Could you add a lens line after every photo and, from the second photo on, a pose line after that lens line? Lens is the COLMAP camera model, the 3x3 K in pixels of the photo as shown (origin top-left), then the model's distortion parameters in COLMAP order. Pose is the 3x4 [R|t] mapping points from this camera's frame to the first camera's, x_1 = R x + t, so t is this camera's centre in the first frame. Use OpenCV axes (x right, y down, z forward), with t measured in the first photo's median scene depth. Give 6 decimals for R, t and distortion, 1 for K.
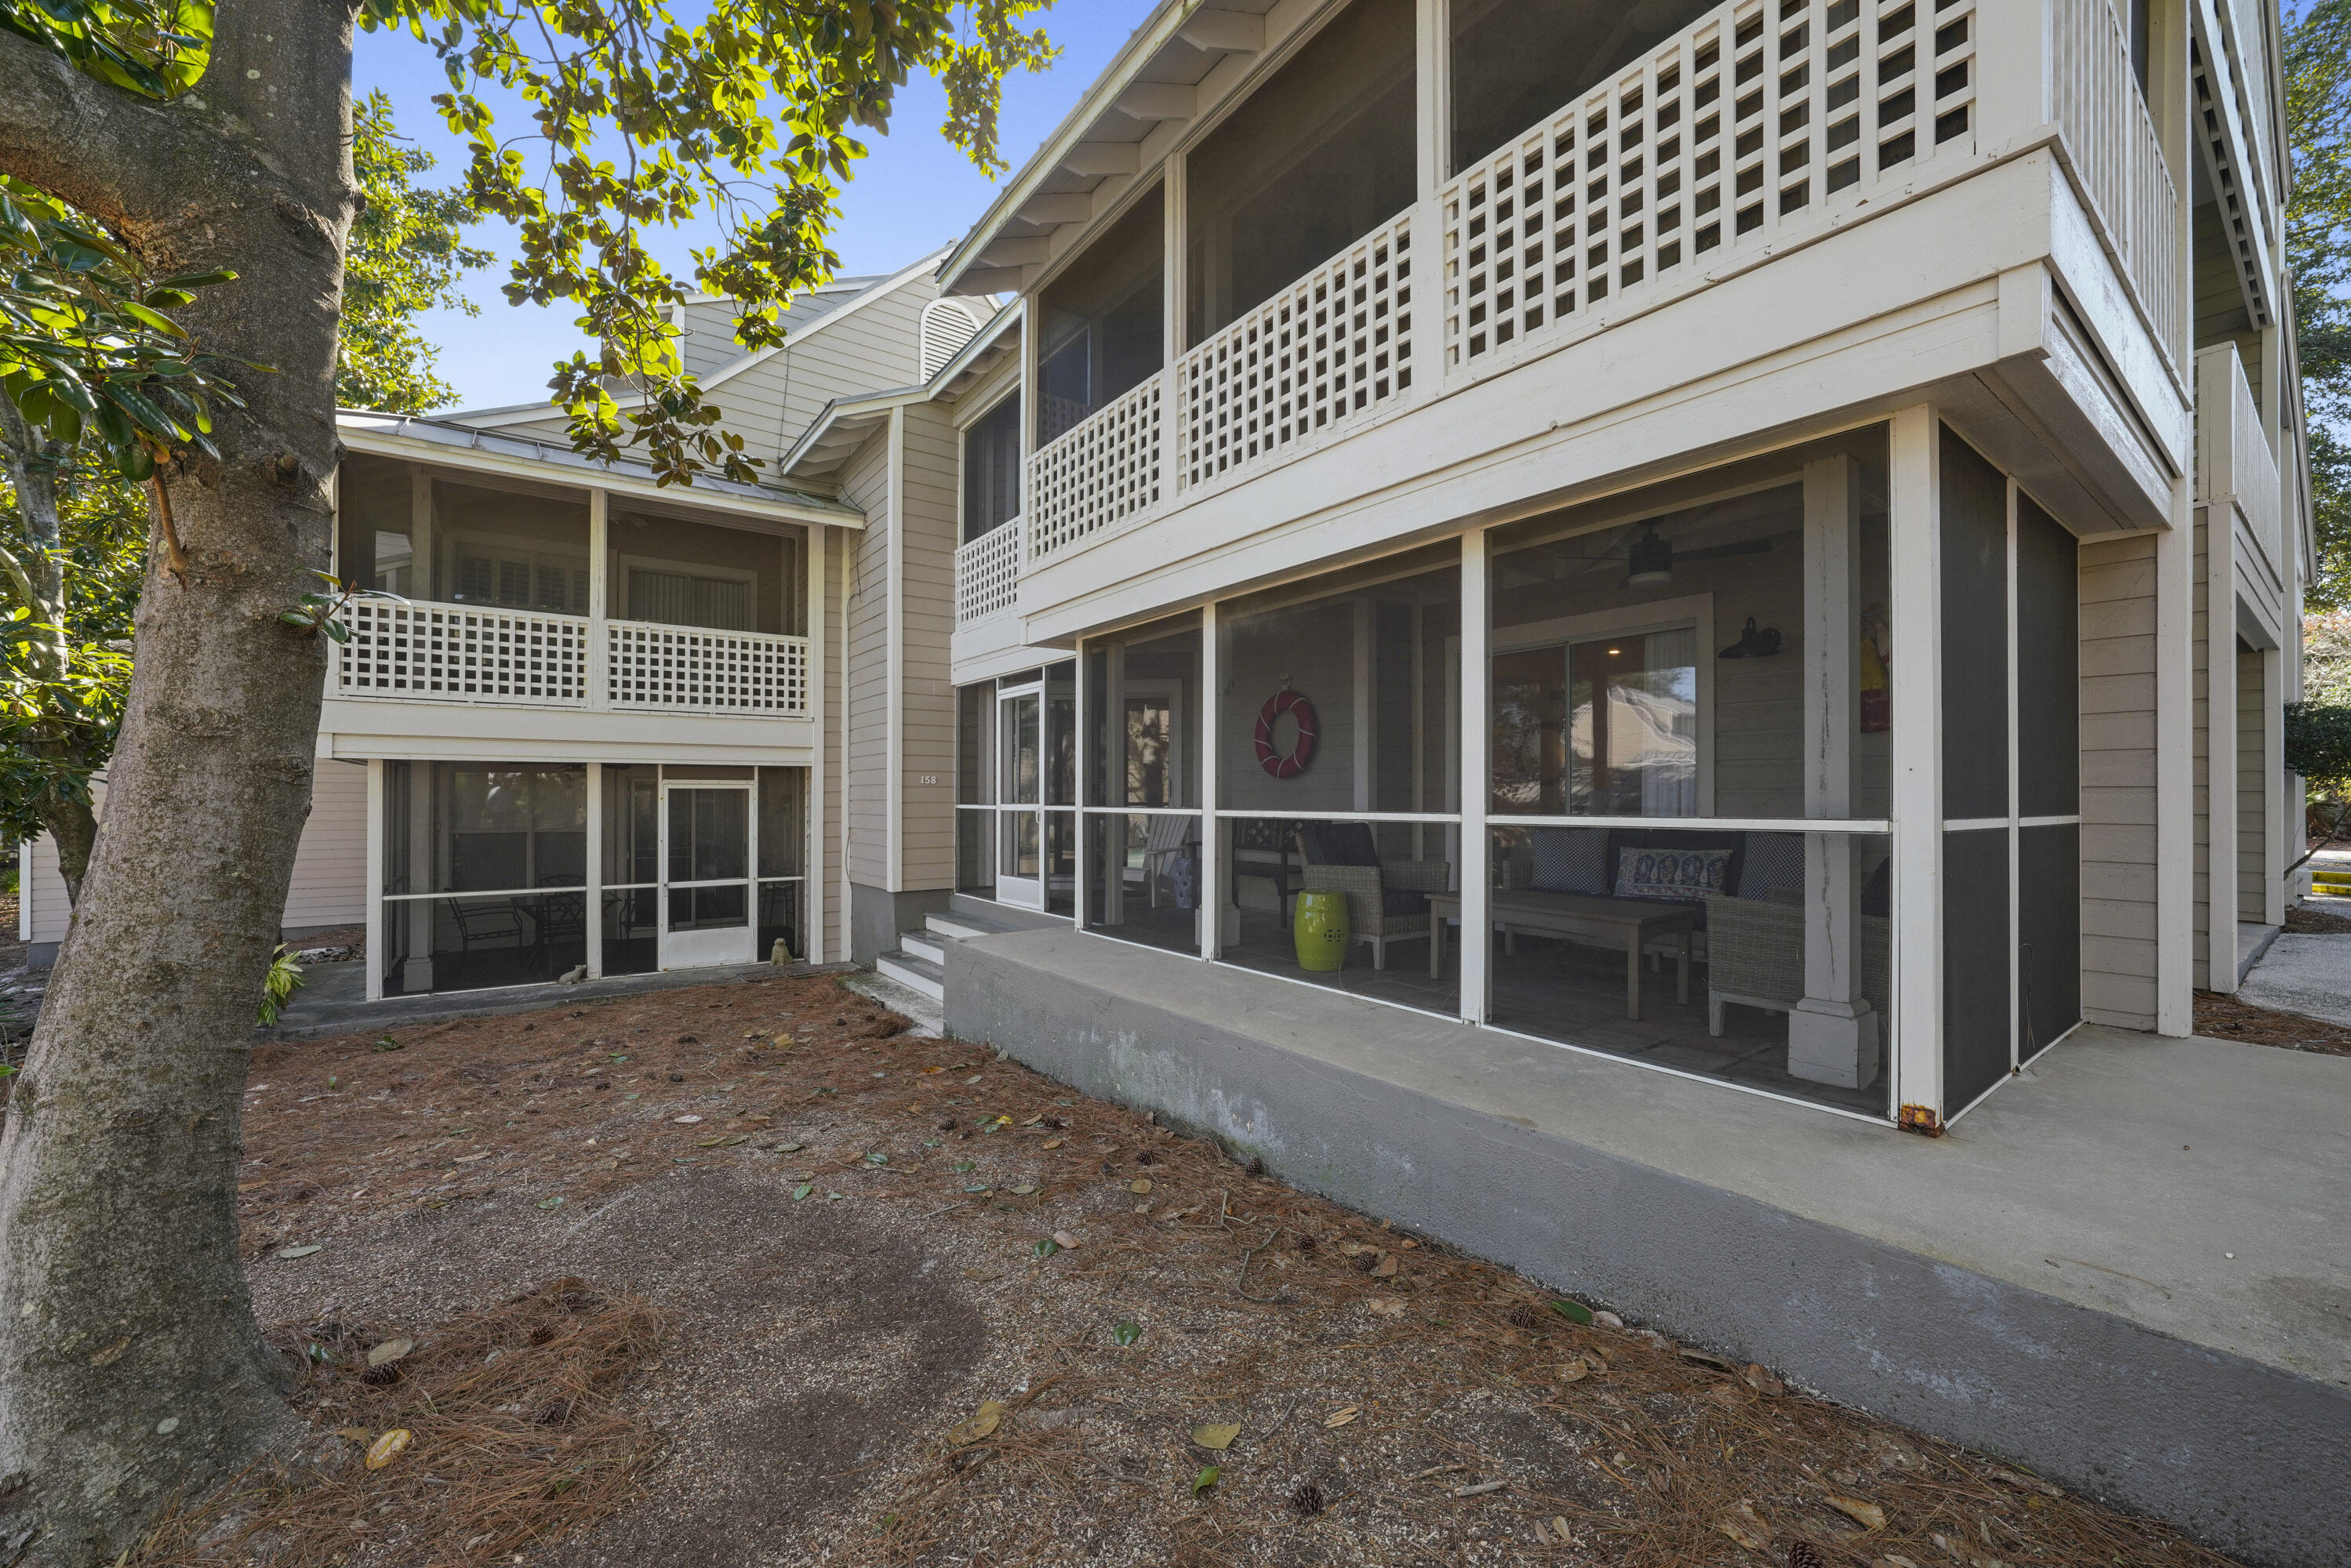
lens RADIAL K [[900.1, 0, 1170.5], [0, 900.1, 789.0], [0, 0, 1]] dist [-0.010067, 0.000176]
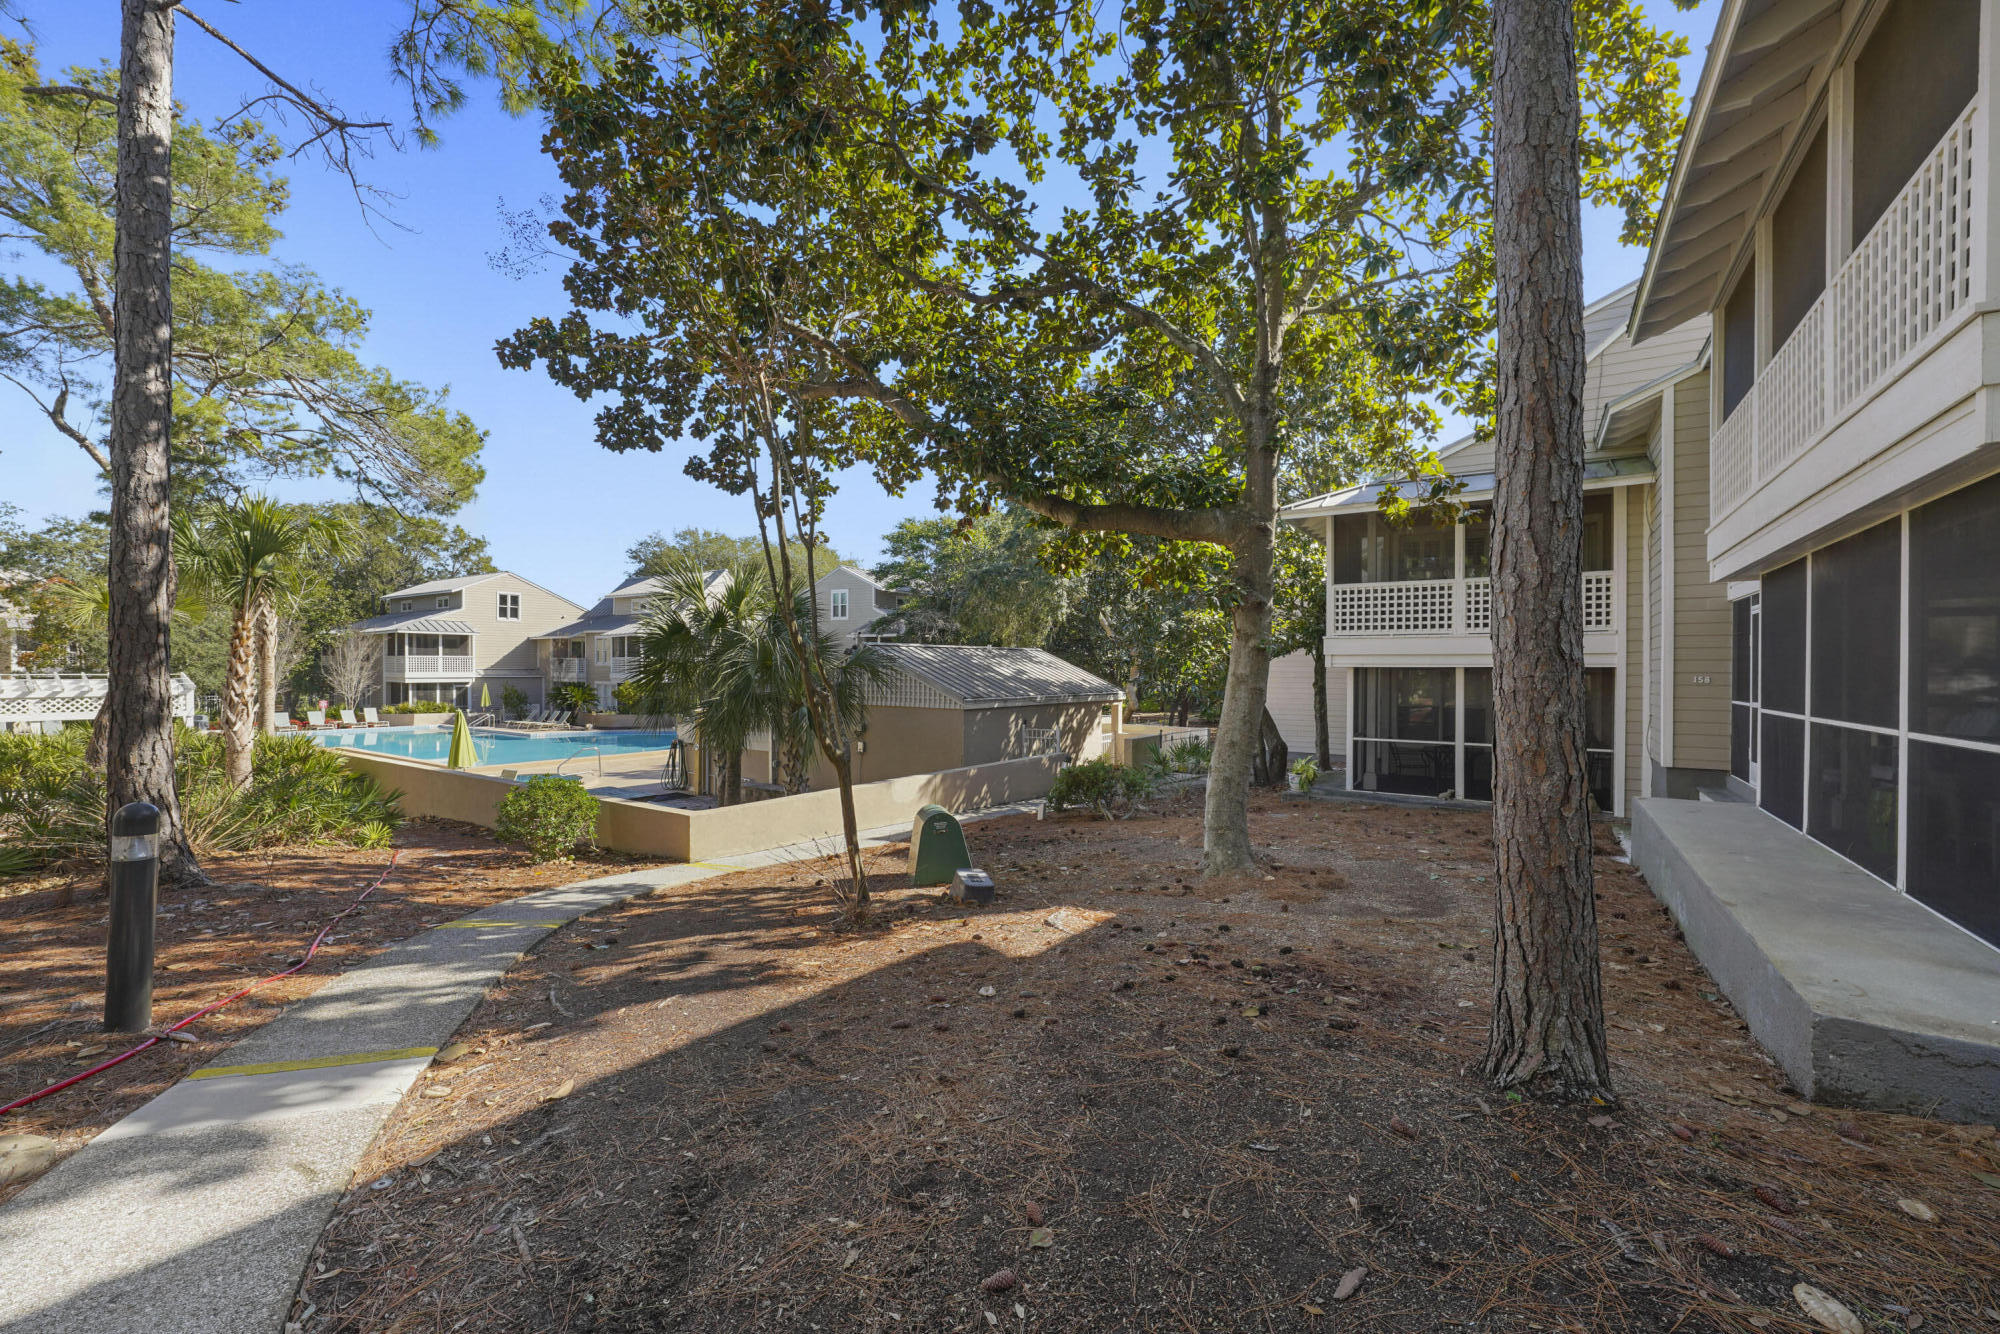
lens RADIAL K [[765.8, 0, 999.5], [0, 765.8, 671.6], [0, 0, 1]] dist [-0.010067, 0.000176]
pose [[0.328550, 0.000768, -0.944486, 0.405873], [0.003710, 0.999991, 0.002104, -0.027677], [0.944479, -0.004195, 0.328544, -0.254095]]
